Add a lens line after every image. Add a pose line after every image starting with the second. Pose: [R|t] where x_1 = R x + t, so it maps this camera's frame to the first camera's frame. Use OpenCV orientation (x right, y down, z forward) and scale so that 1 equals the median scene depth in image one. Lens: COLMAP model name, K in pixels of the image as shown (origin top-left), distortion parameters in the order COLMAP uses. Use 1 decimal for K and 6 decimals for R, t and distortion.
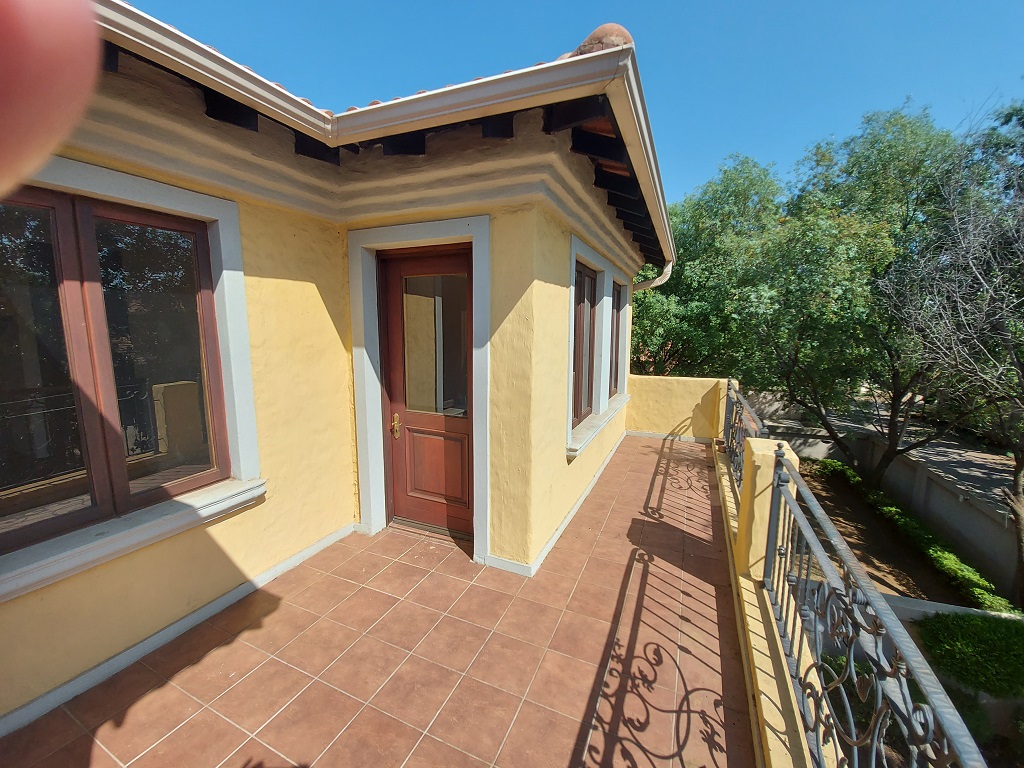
lens RADIAL K [[405.0, 0, 512.0], [0, 405.0, 384.0], [0, 0, 1]] dist [-0.002926, -0.000568]
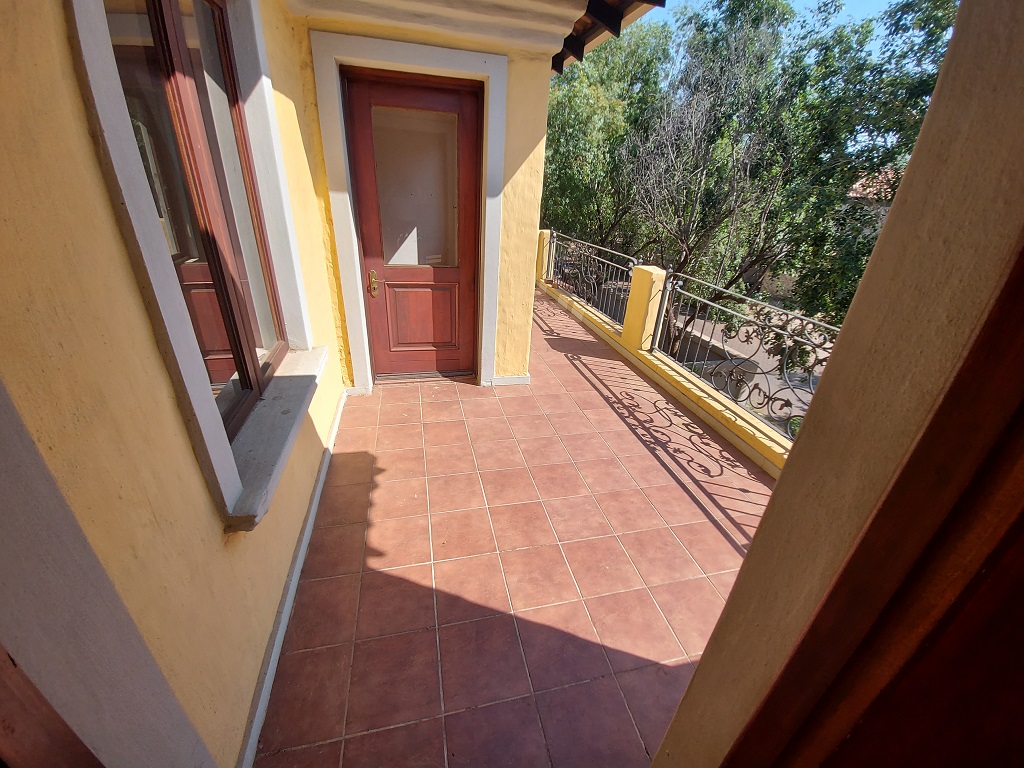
lens RADIAL K [[405.0, 0, 512.0], [0, 405.0, 384.0], [0, 0, 1]] dist [-0.002926, -0.000568]
pose [[0.791727, -0.233305, 0.564568, -0.809877], [0.035788, 0.940323, 0.338397, 0.018678], [-0.609826, -0.247713, 0.752829, 0.014872]]
